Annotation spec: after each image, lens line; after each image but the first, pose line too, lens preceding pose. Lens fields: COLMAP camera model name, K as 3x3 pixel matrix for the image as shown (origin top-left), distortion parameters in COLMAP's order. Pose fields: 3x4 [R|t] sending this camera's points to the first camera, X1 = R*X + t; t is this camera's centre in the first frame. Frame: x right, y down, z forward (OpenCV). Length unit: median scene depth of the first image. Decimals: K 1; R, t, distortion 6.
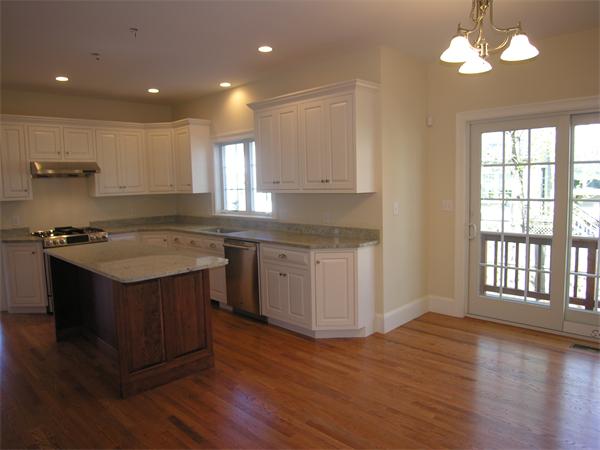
lens RADIAL K [[429.8, 0, 298.2], [0, 429.8, 222.1], [0, 0, 1]] dist [-0.053529, 0.001747]
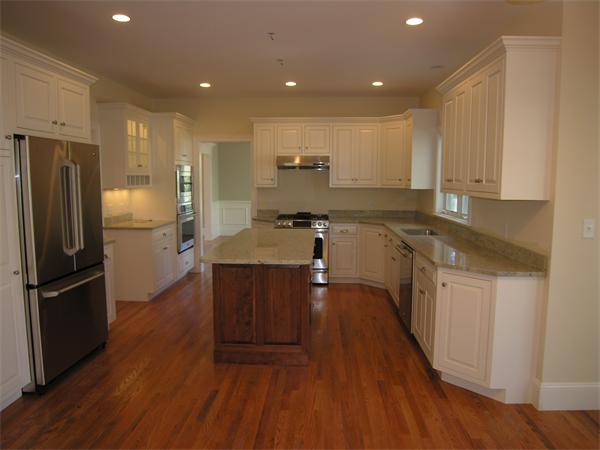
lens RADIAL K [[429.8, 0, 298.2], [0, 429.8, 222.1], [0, 0, 1]] dist [-0.053529, 0.001747]
pose [[0.666725, 0.104195, -0.737984, 0.321942], [-0.090679, 0.994164, 0.058442, -0.030831], [0.739767, 0.027955, 0.672282, 0.212876]]
